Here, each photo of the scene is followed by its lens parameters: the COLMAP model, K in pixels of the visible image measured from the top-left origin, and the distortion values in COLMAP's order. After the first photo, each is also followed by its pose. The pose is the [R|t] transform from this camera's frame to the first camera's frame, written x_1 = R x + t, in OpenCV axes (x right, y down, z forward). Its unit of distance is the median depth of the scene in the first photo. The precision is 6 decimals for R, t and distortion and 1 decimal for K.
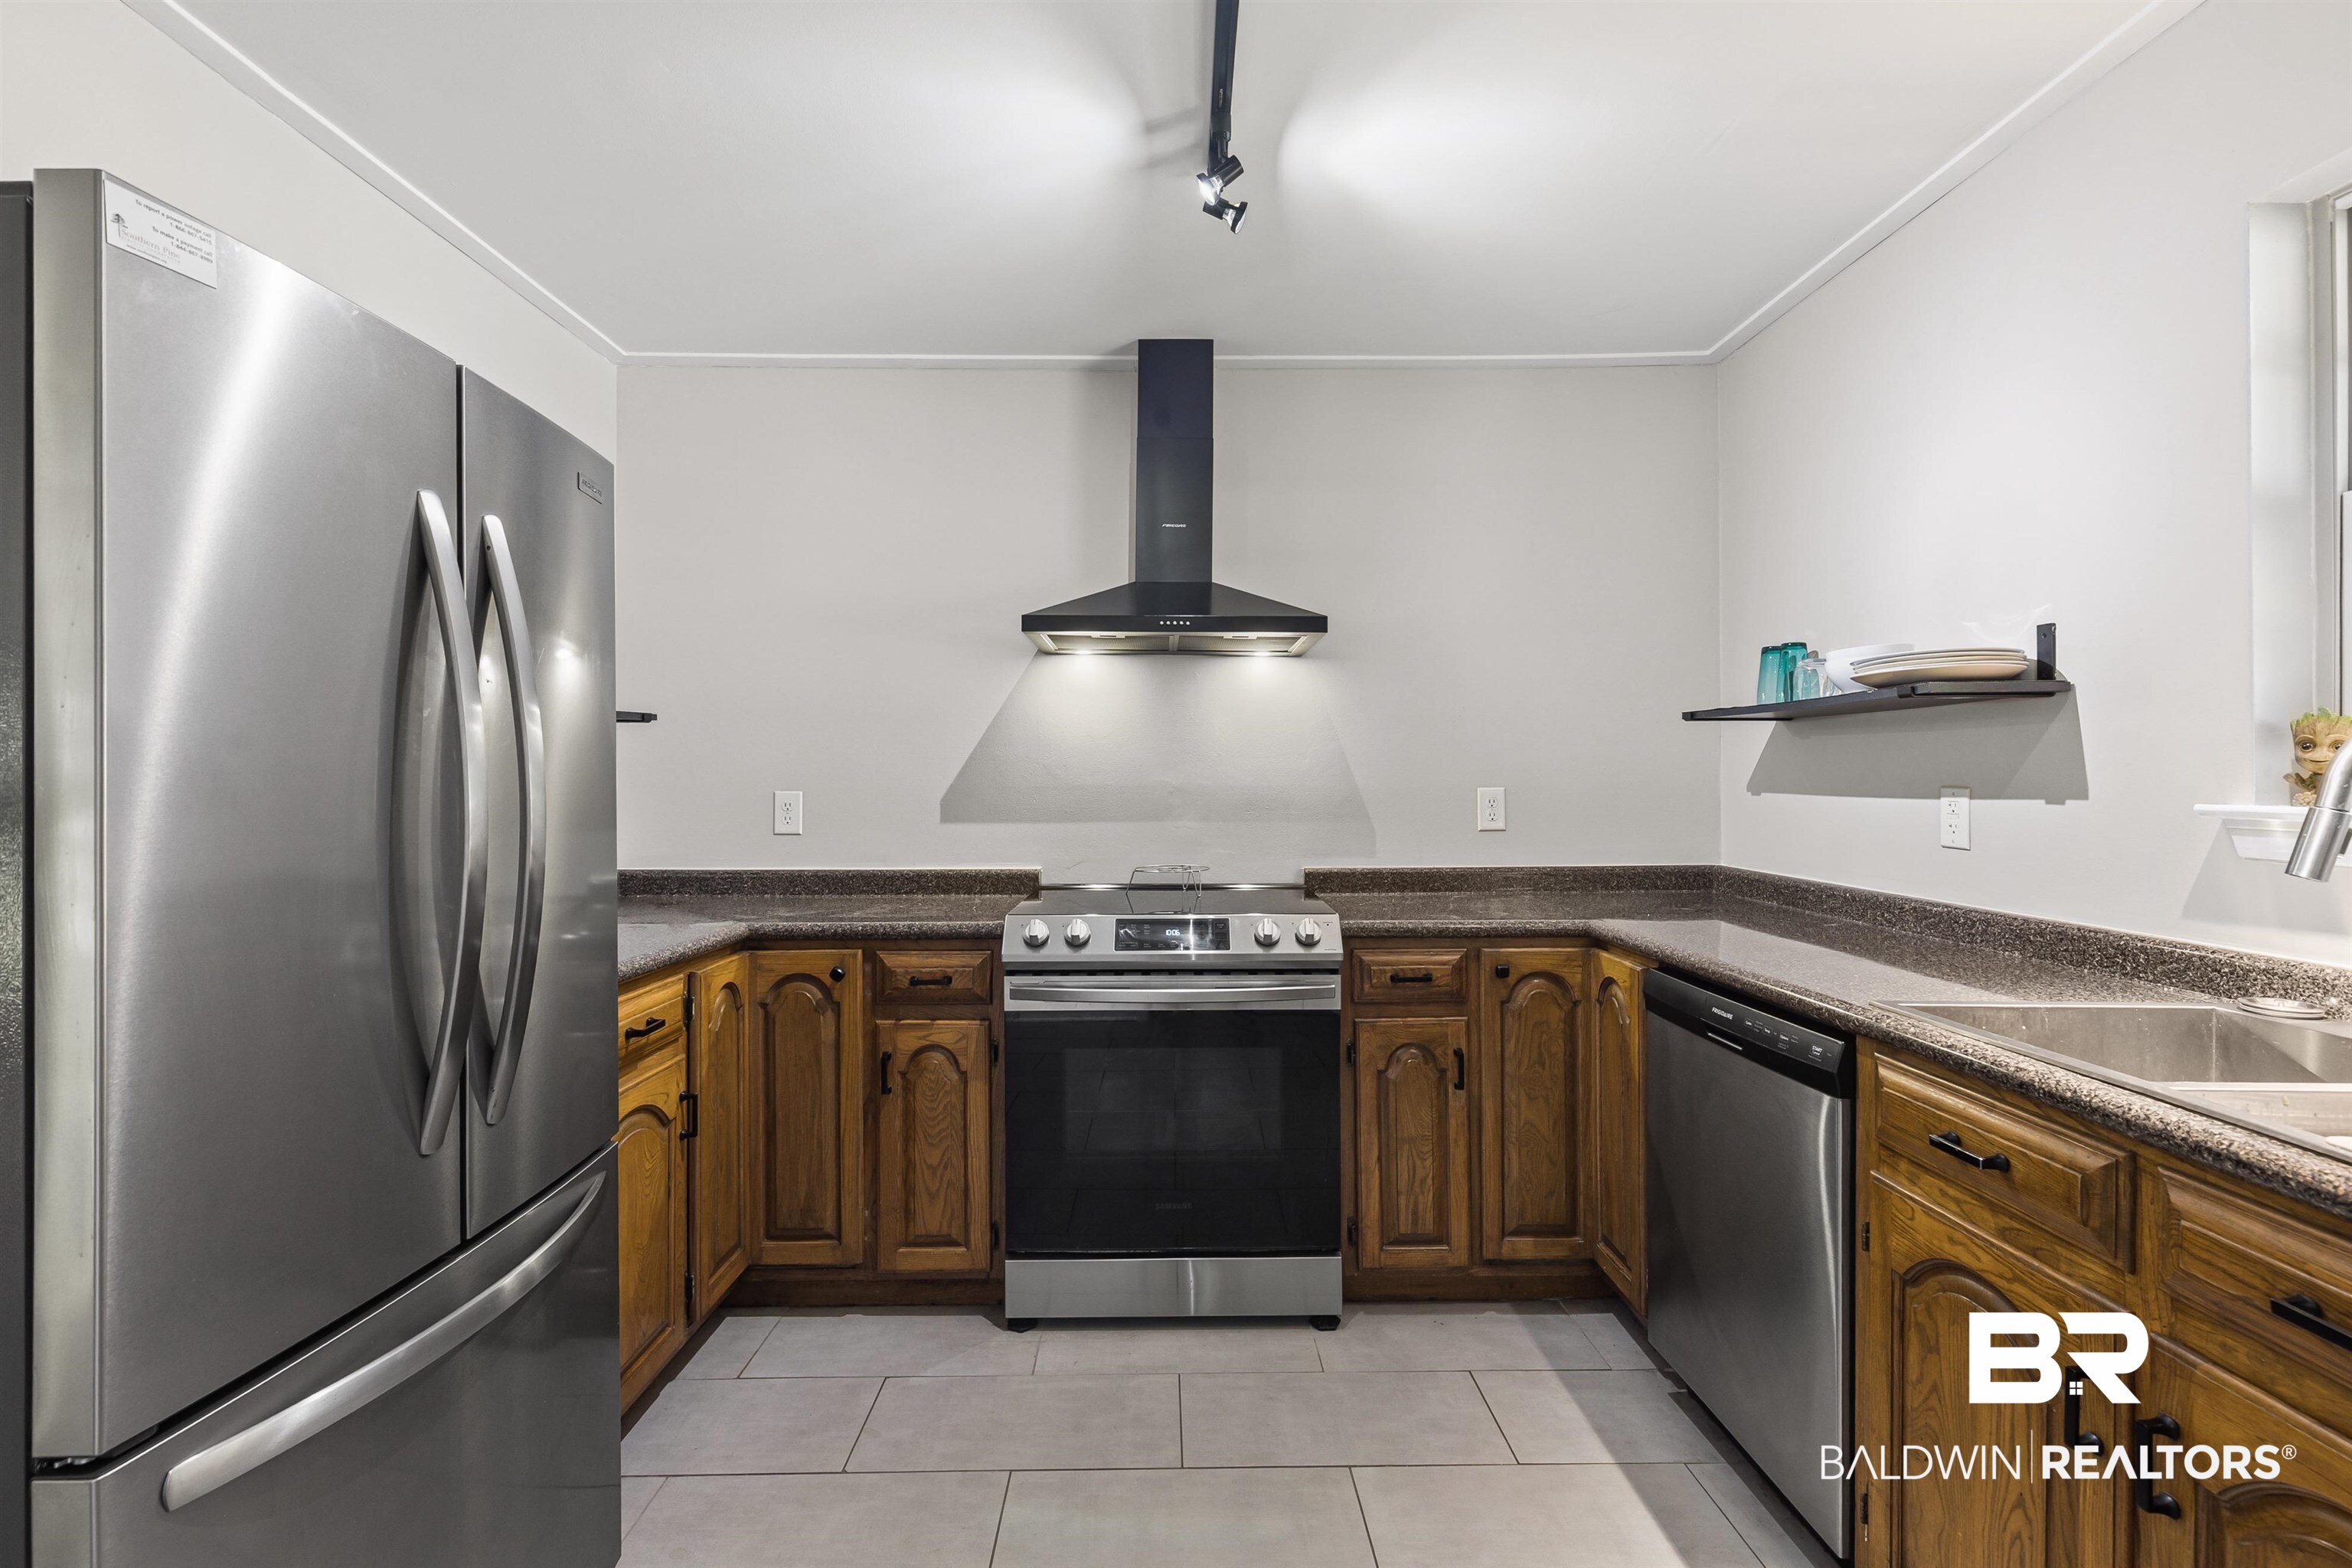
lens RADIAL K [[1067.7, 0, 1186.3], [0, 1067.7, 773.3], [0, 0, 1]] dist [0.008910, -0.001666]
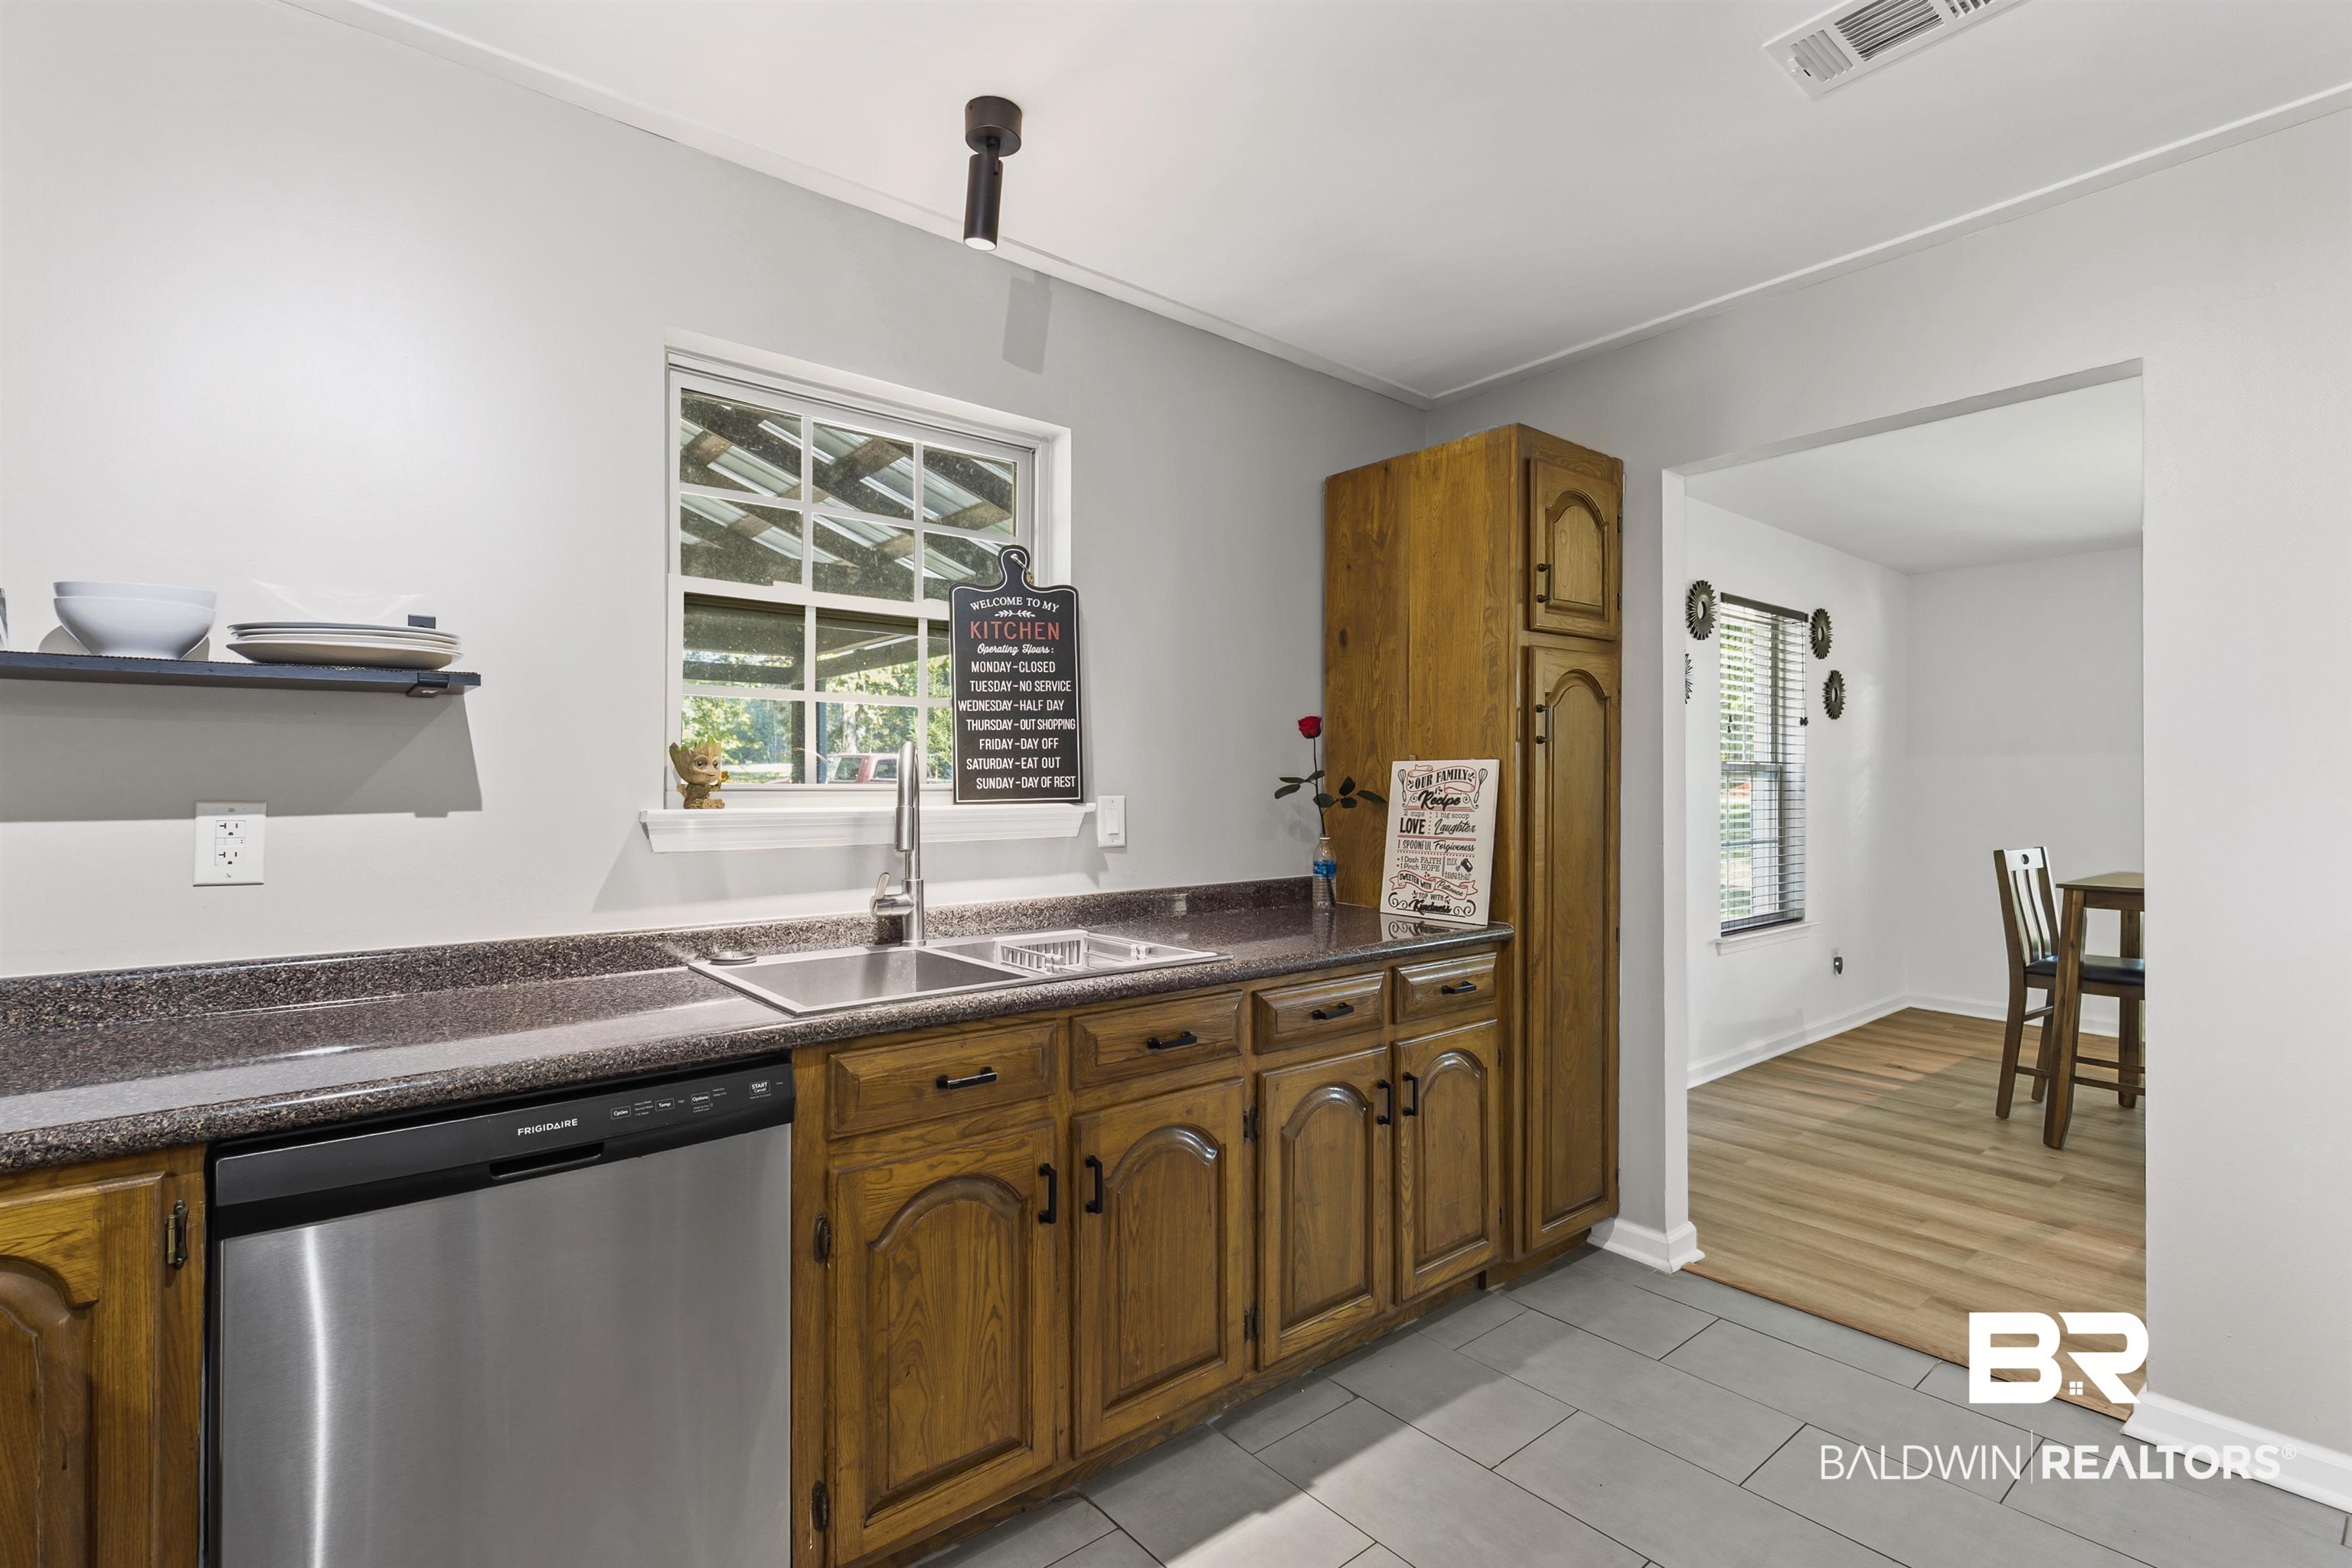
lens RADIAL K [[1067.7, 0, 1186.3], [0, 1067.7, 773.3], [0, 0, 1]] dist [0.008910, -0.001666]
pose [[-0.622236, 0.006002, 0.782807, -0.236310], [-0.004463, 0.999927, -0.011214, -0.000448], [-0.782817, -0.010472, -0.622164, 0.857040]]
